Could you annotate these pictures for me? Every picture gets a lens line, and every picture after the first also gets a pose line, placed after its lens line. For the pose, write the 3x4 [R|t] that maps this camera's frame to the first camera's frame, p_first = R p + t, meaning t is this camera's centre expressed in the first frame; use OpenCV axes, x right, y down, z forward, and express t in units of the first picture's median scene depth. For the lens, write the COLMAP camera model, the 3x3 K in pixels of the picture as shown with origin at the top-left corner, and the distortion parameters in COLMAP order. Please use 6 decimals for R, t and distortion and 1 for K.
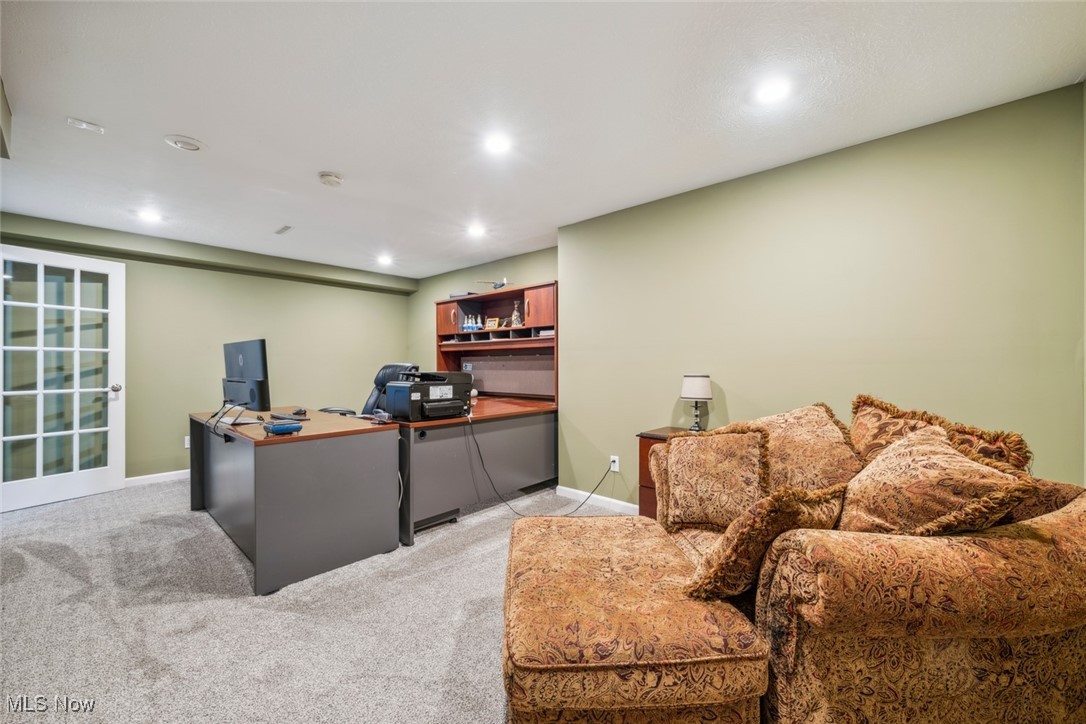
lens RADIAL K [[434.4, 0, 547.1], [0, 434.4, 364.0], [0, 0, 1]] dist [-0.003796, 0.000721]
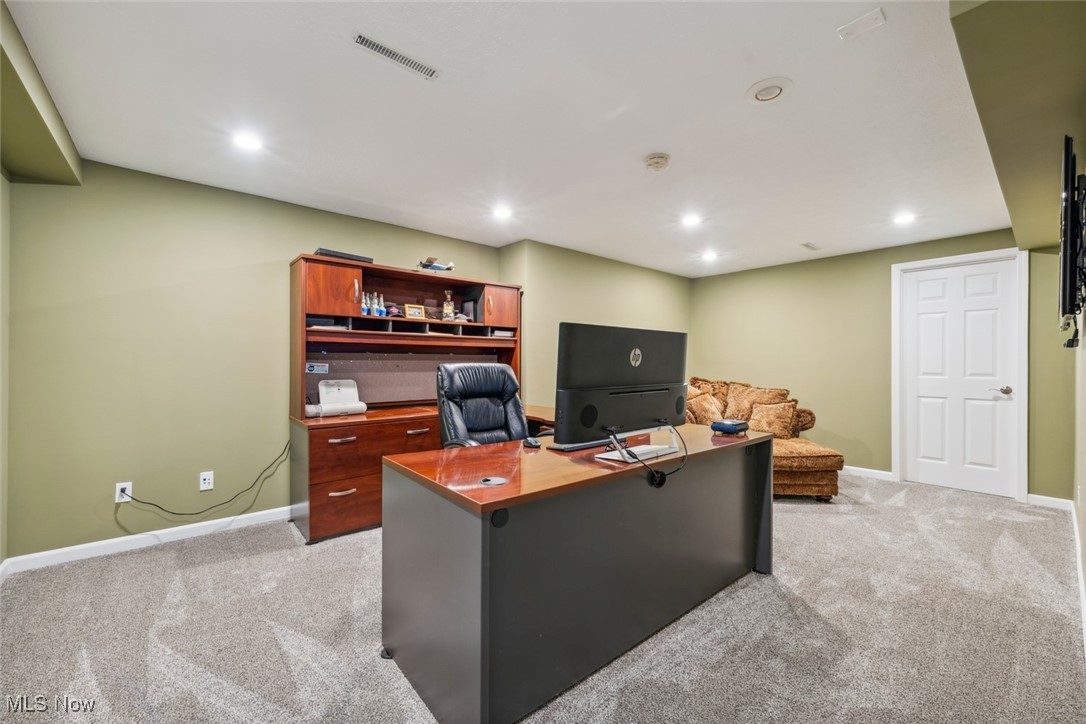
lens RADIAL K [[434.4, 0, 547.4], [0, 434.4, 364.4], [0, 0, 1]] dist [-0.003796, 0.000721]
pose [[0.143788, 0.004285, 0.989599, -0.913631], [-0.004416, 0.999983, -0.003689, 0.002726], [-0.989599, -0.003839, 0.143805, 0.704111]]
